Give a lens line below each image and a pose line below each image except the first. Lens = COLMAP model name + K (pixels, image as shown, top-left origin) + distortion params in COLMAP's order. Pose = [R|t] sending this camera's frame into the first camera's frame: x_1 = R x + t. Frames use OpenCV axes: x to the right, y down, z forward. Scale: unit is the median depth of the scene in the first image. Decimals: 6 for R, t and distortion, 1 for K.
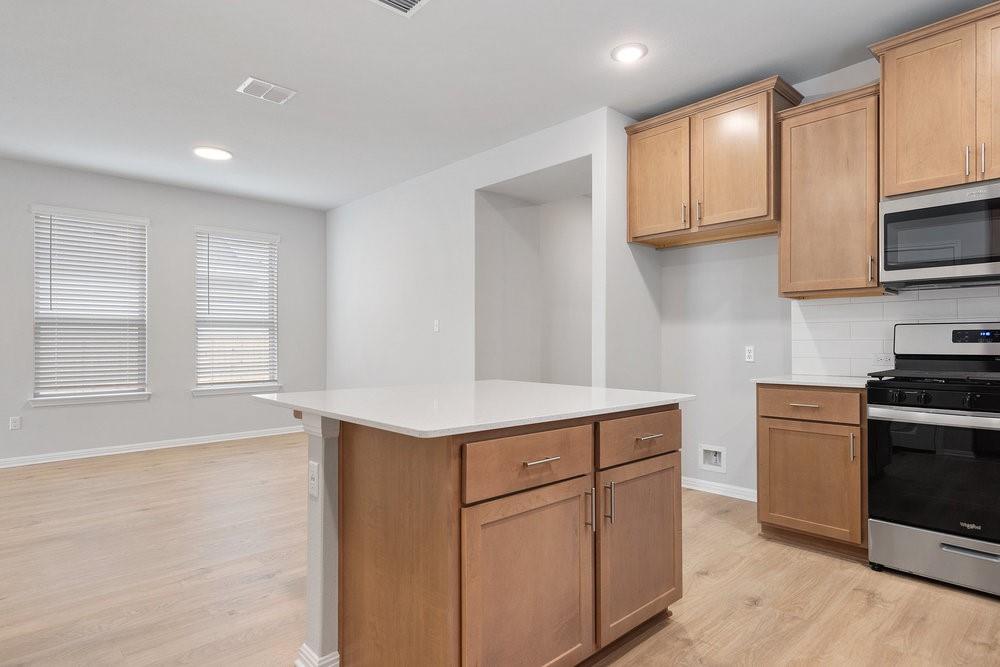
lens RADIAL K [[548.1, 0, 498.6], [0, 548.1, 338.0], [0, 0, 1]] dist [0.002642, 0.000375]
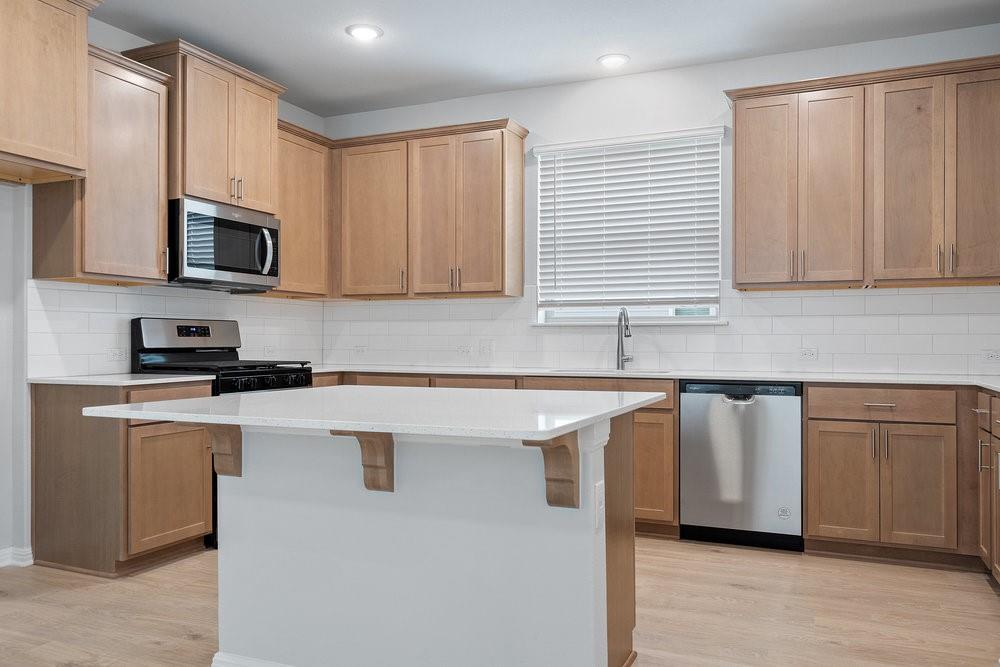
lens RADIAL K [[745.7, 0, 499.1], [0, 745.7, 336.3], [0, 0, 1]] dist [-0.003315, -0.001997]
pose [[-0.404519, 0.004508, 0.914518, -0.789531], [-0.010727, 0.999896, -0.009674, 0.014794], [-0.914467, -0.013723, -0.404429, 0.999002]]
